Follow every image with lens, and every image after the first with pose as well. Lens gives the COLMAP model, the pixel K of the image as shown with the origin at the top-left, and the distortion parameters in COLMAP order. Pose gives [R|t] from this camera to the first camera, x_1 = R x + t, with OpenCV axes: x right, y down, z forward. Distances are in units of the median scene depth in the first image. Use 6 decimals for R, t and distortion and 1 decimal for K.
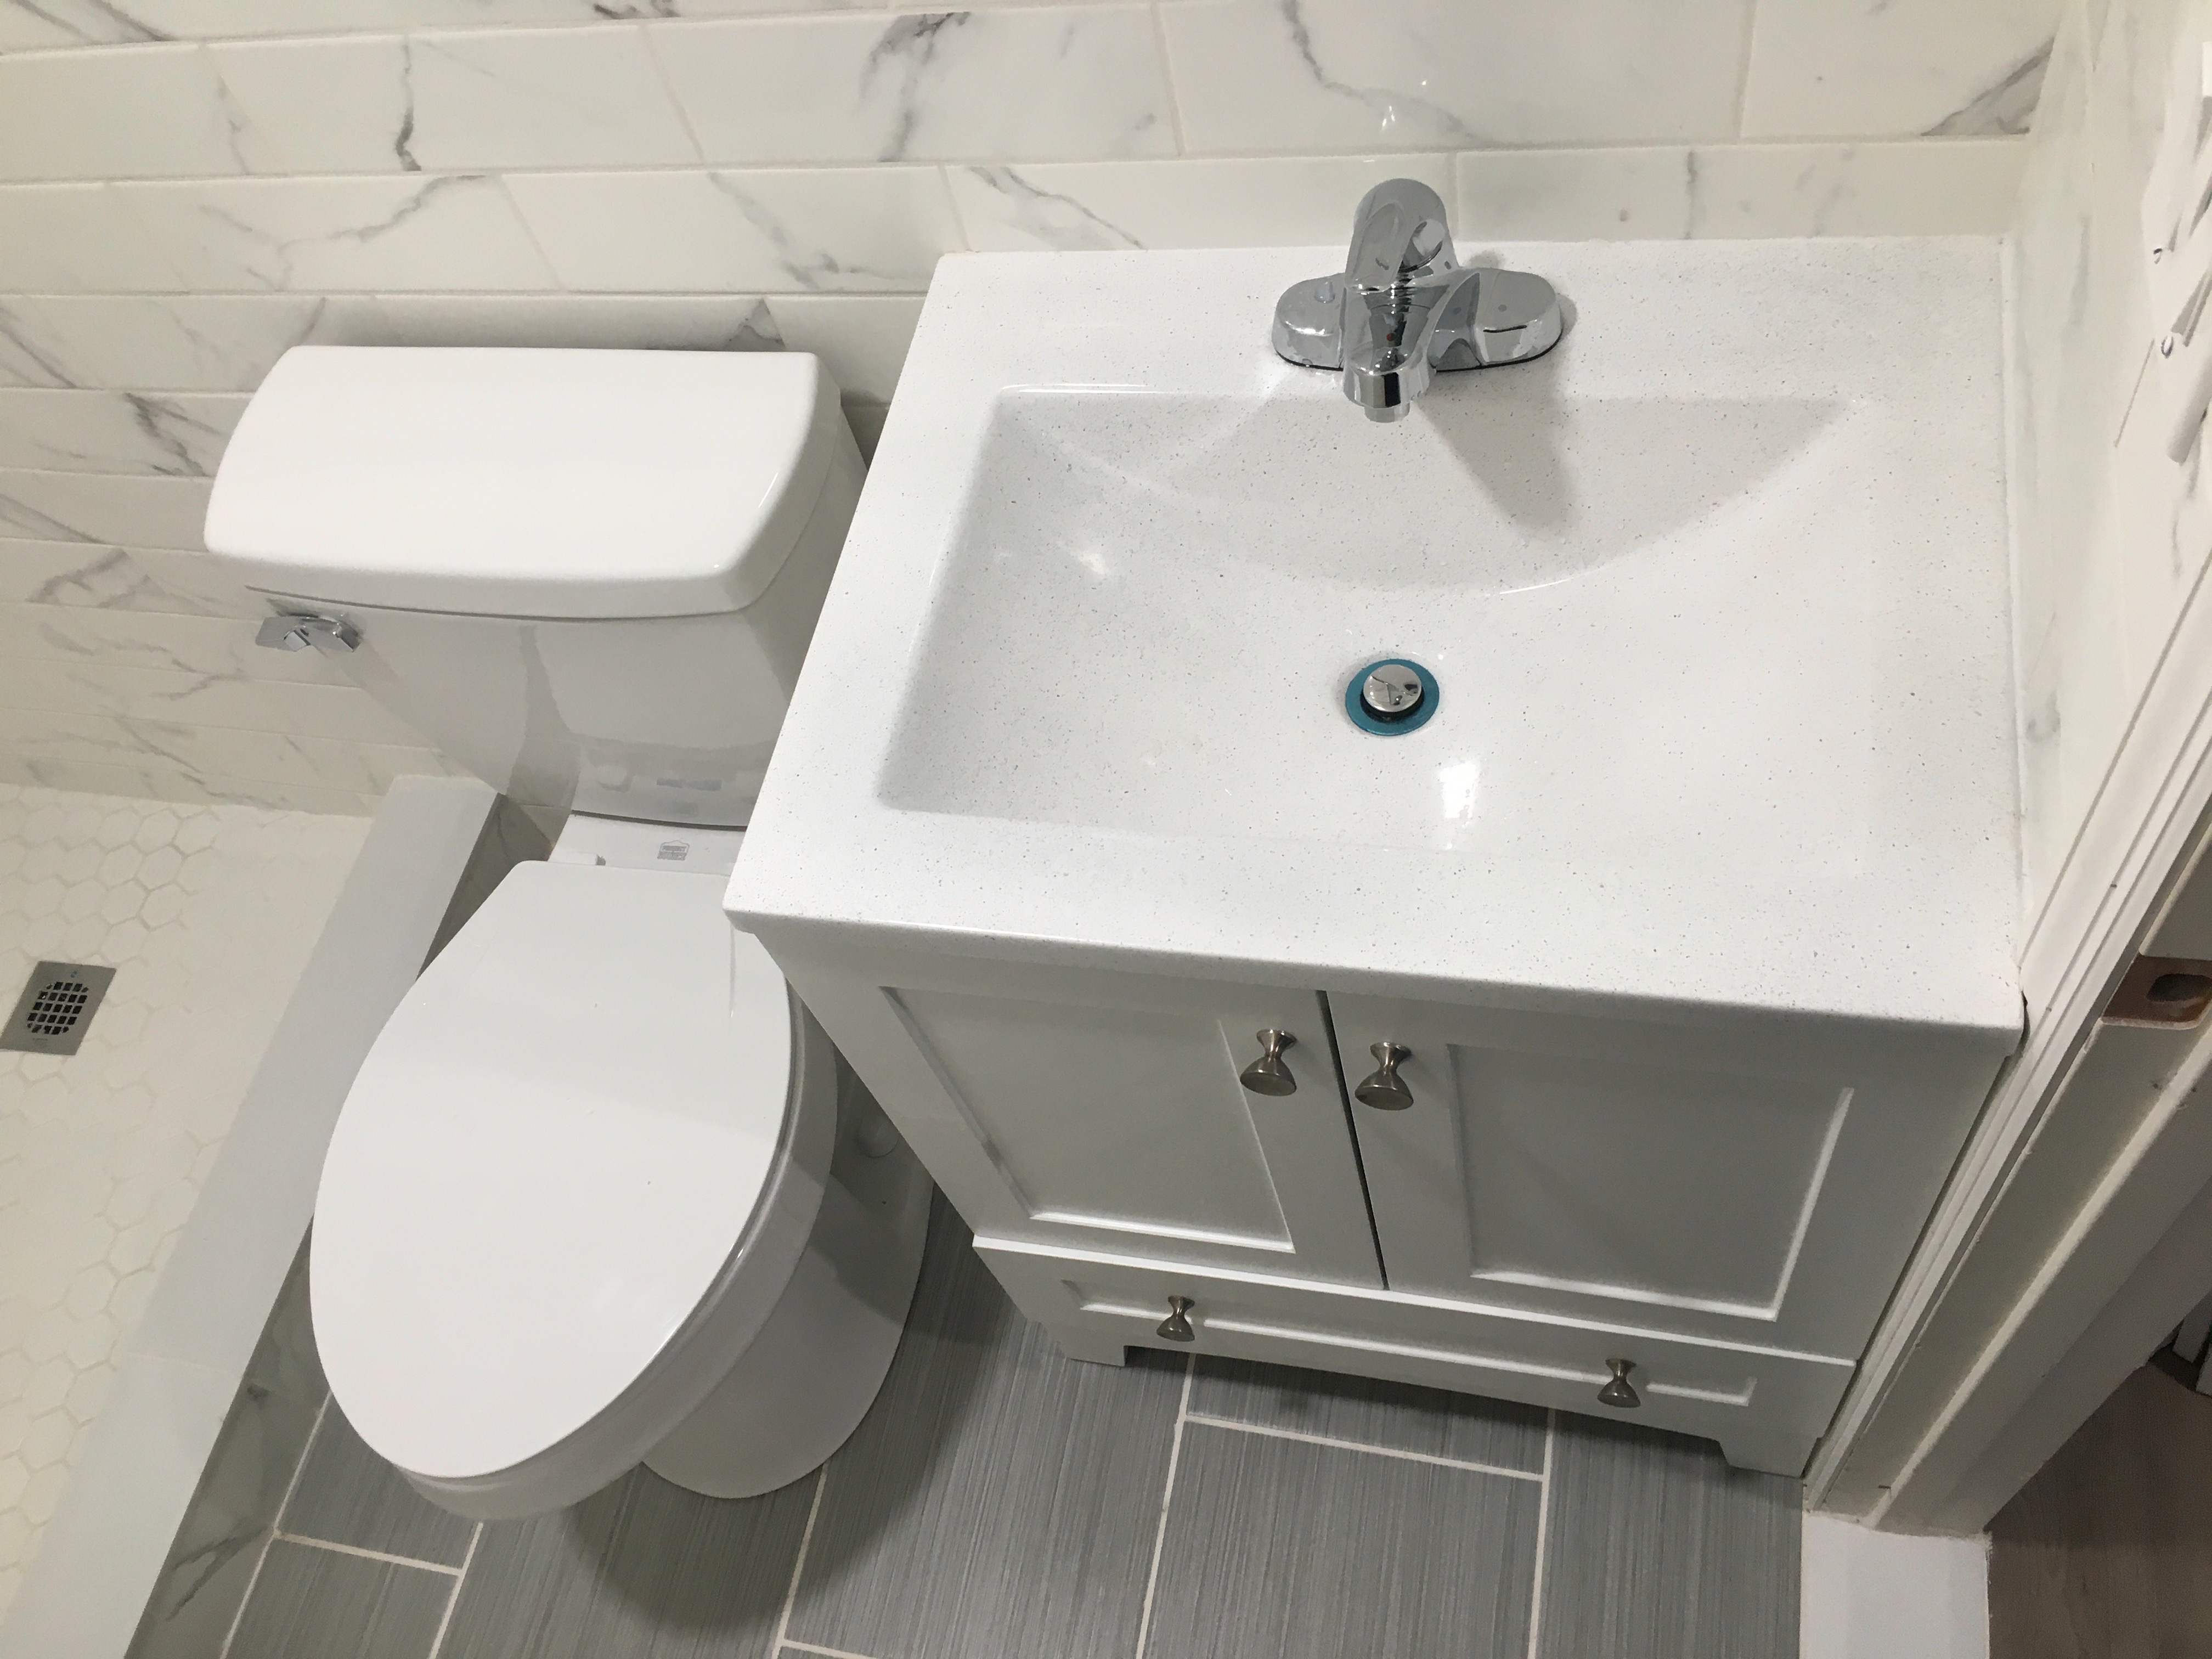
lens RADIAL K [[1871.6, 0, 1097.7], [0, 1871.6, 833.8], [0, 0, 1]] dist [0.091755, -0.130062]
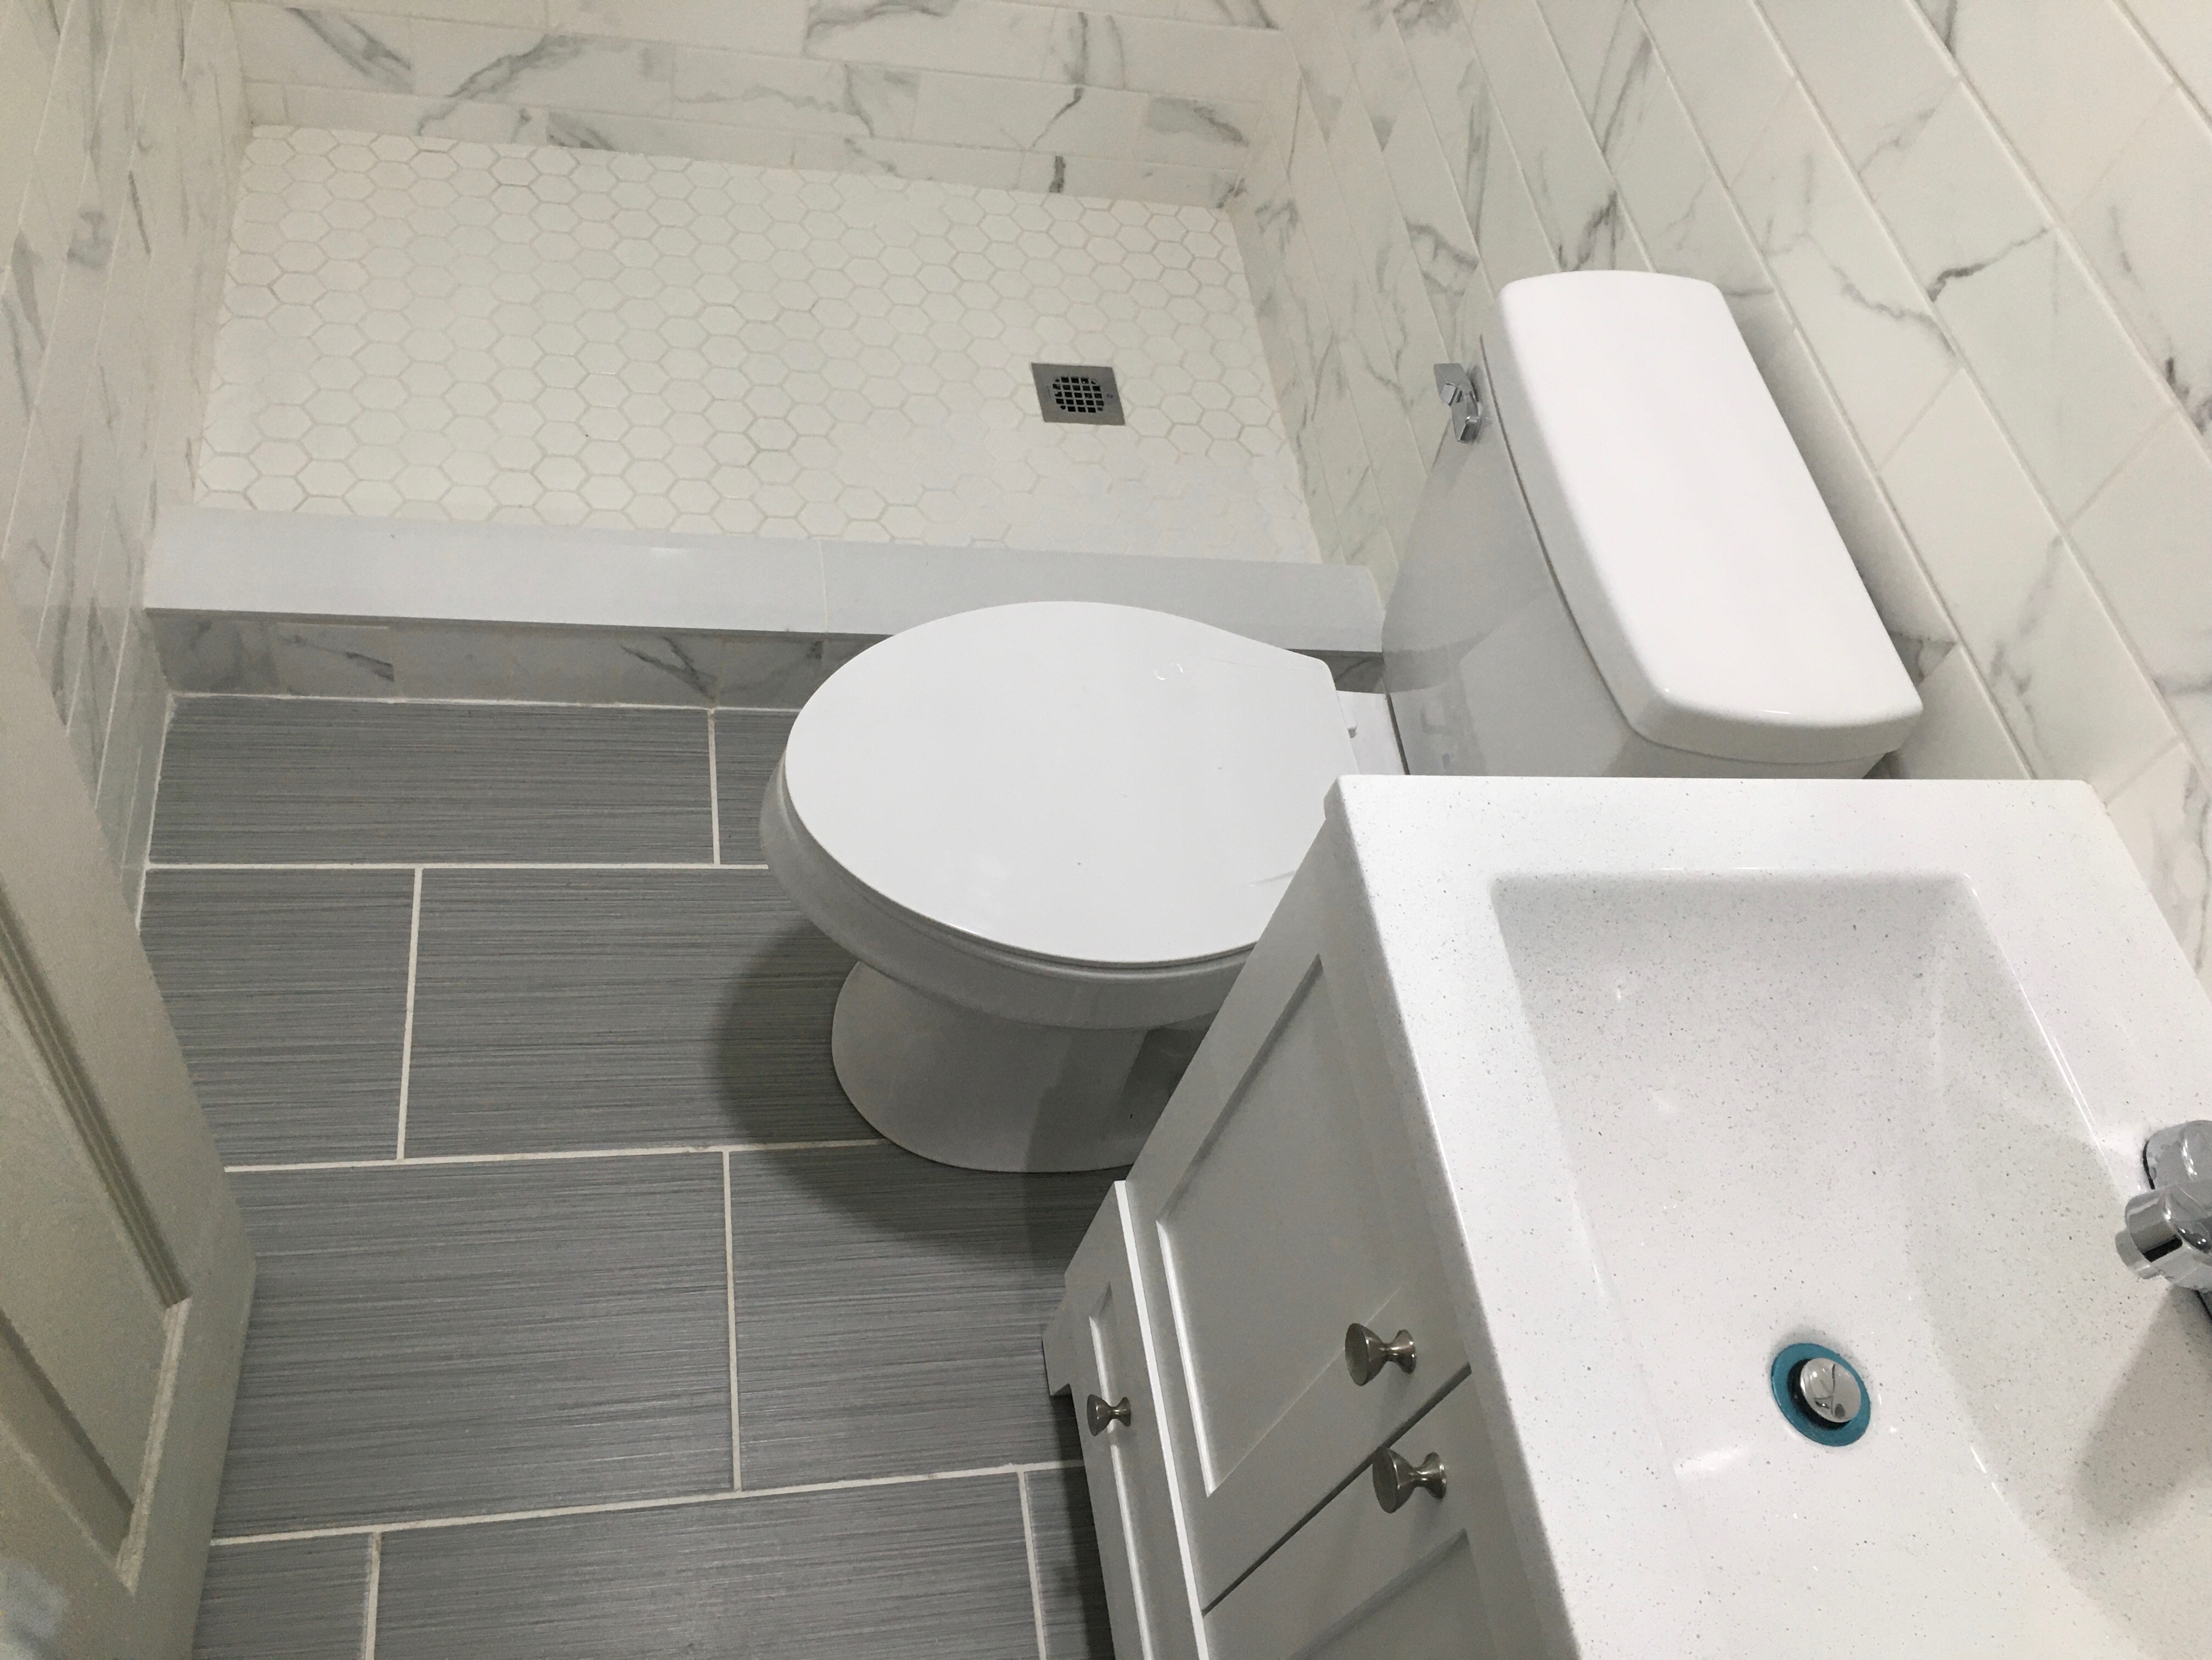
lens RADIAL K [[1871.4, 0, 1097.7], [0, 1871.4, 834.3], [0, 0, 1]] dist [0.091755, -0.130062]
pose [[0.294213, 0.902096, -0.315694, 0.079647], [-0.925279, 0.351576, 0.142310, 0.018319], [0.239368, 0.250236, 0.938129, 0.005503]]
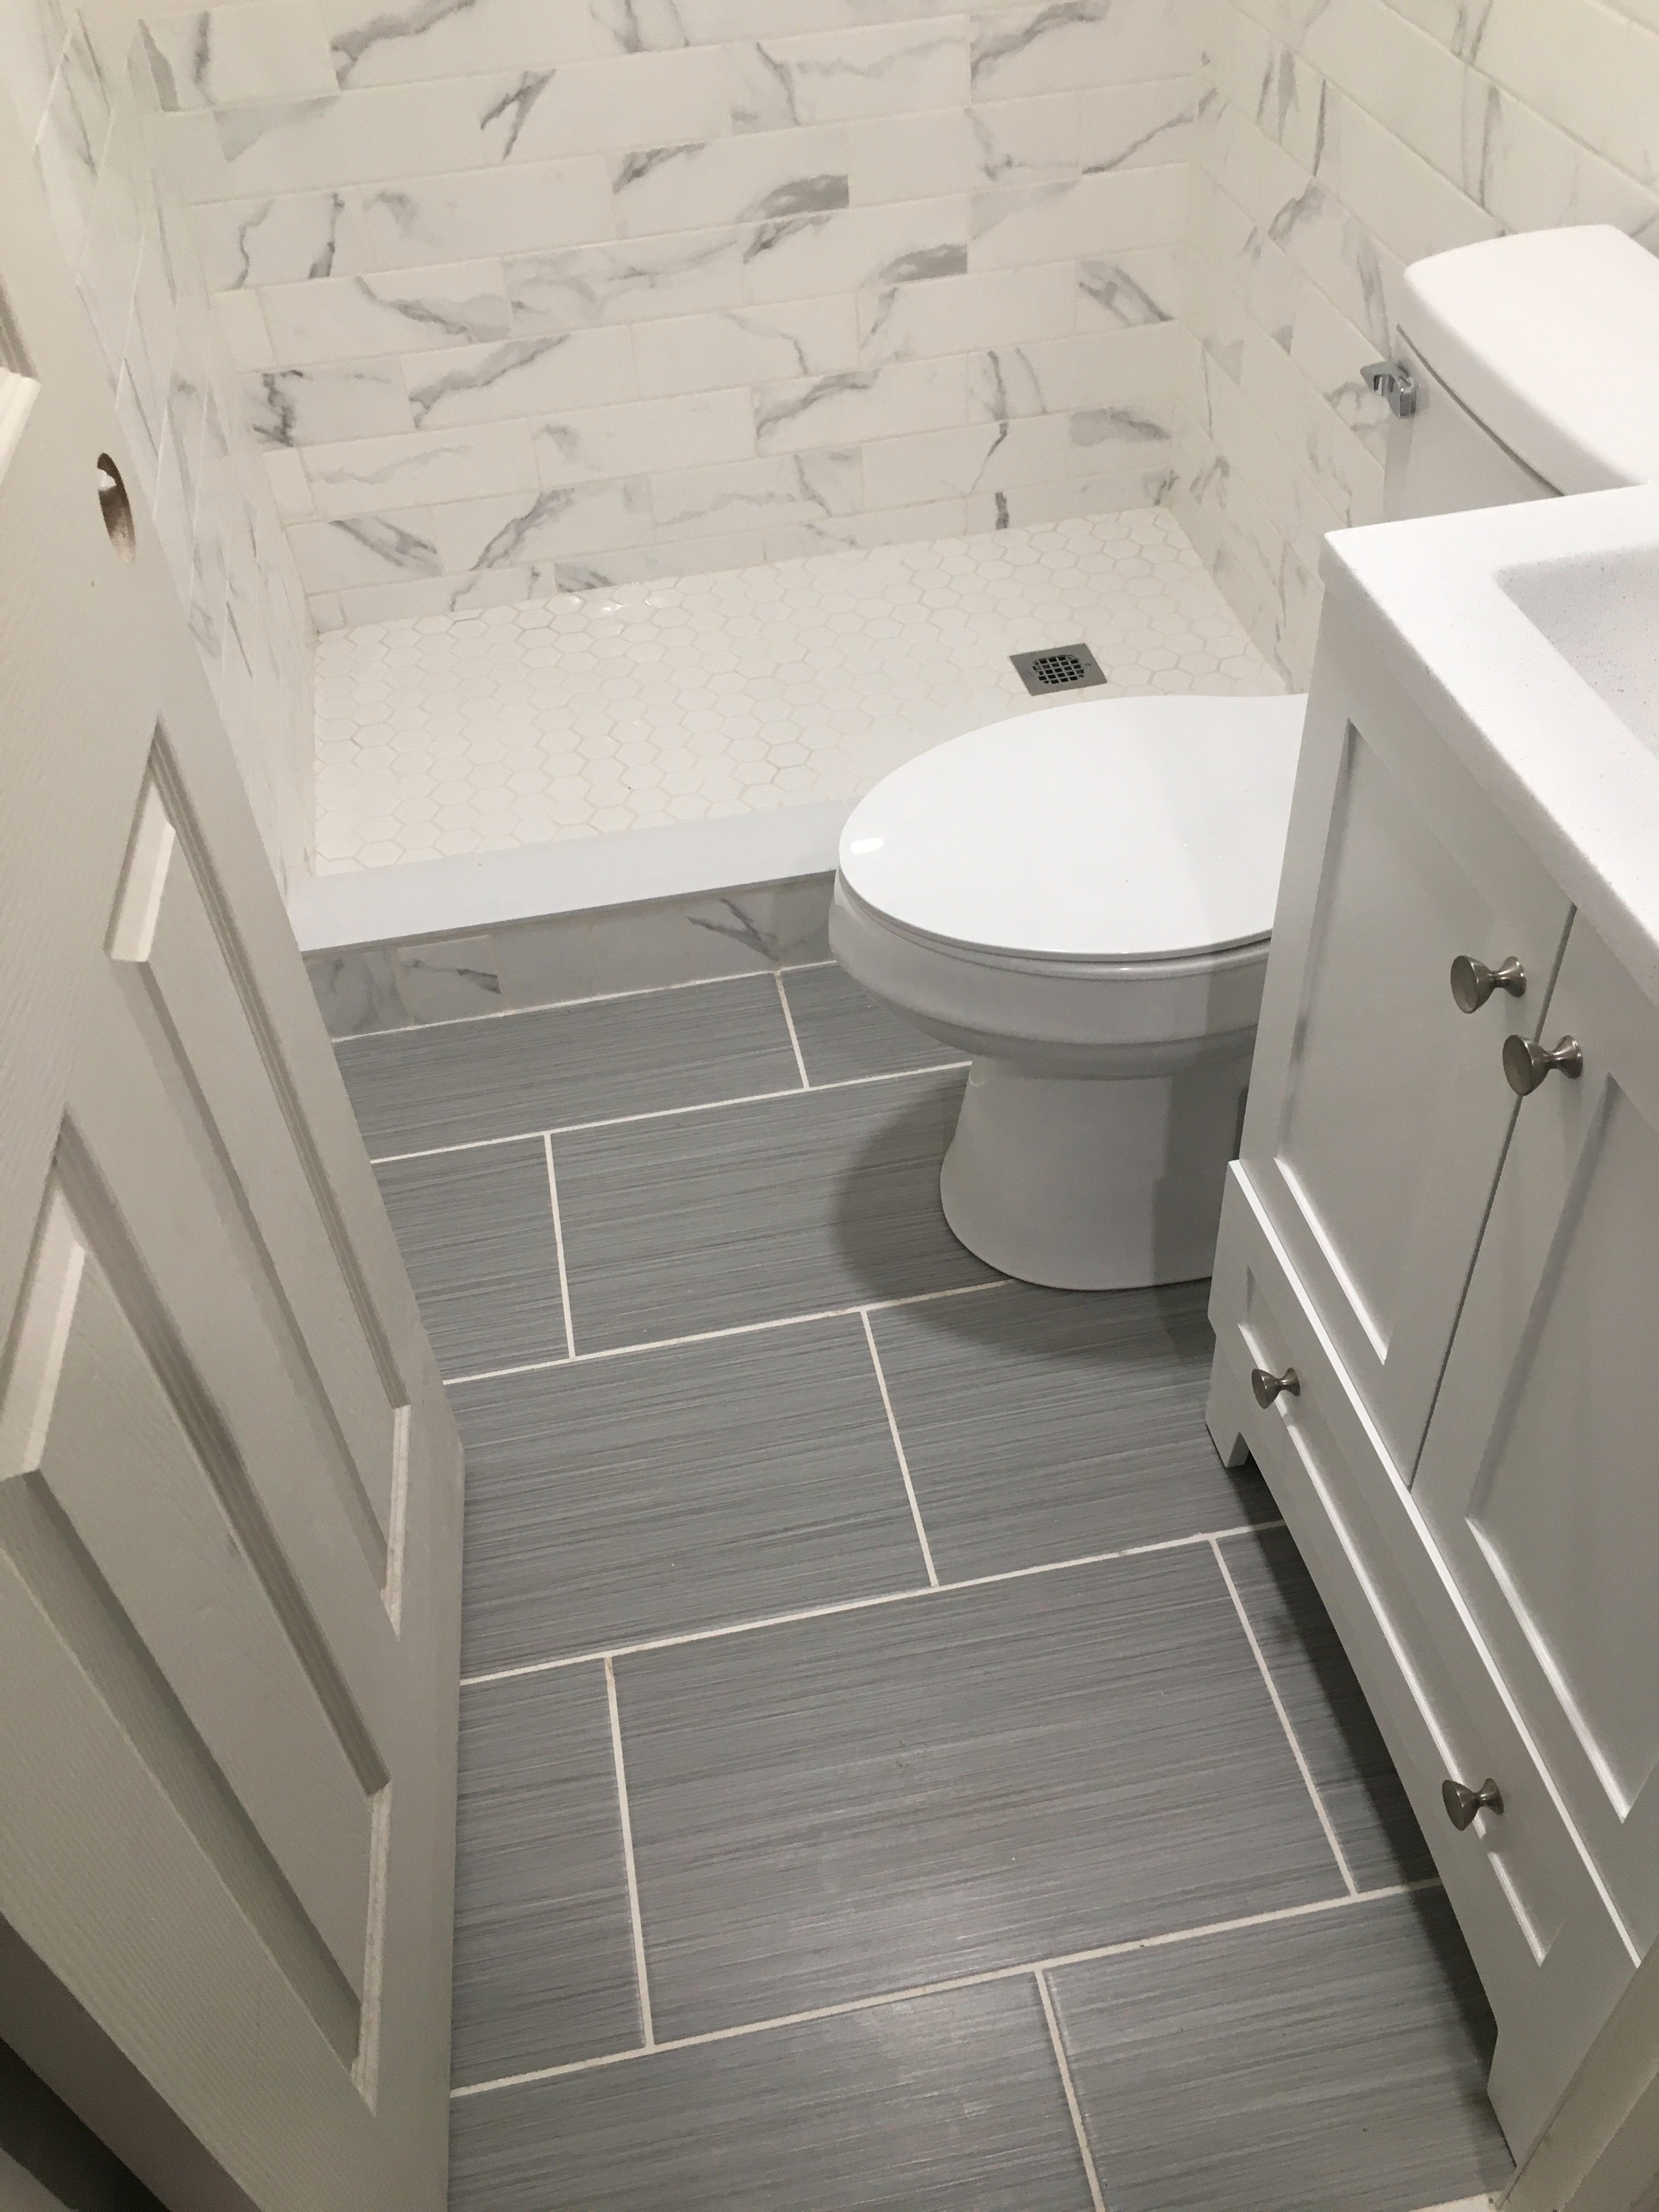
lens RADIAL K [[1871.6, 0, 829.5], [0, 1871.6, 1106.0], [0, 0, 1]] dist [0.091755, -0.130062]
pose [[0.388584, 0.755908, -0.526883, 0.360174], [-0.797049, 0.562654, 0.219393, 0.148476], [0.462293, 0.334699, 0.821134, 0.046836]]
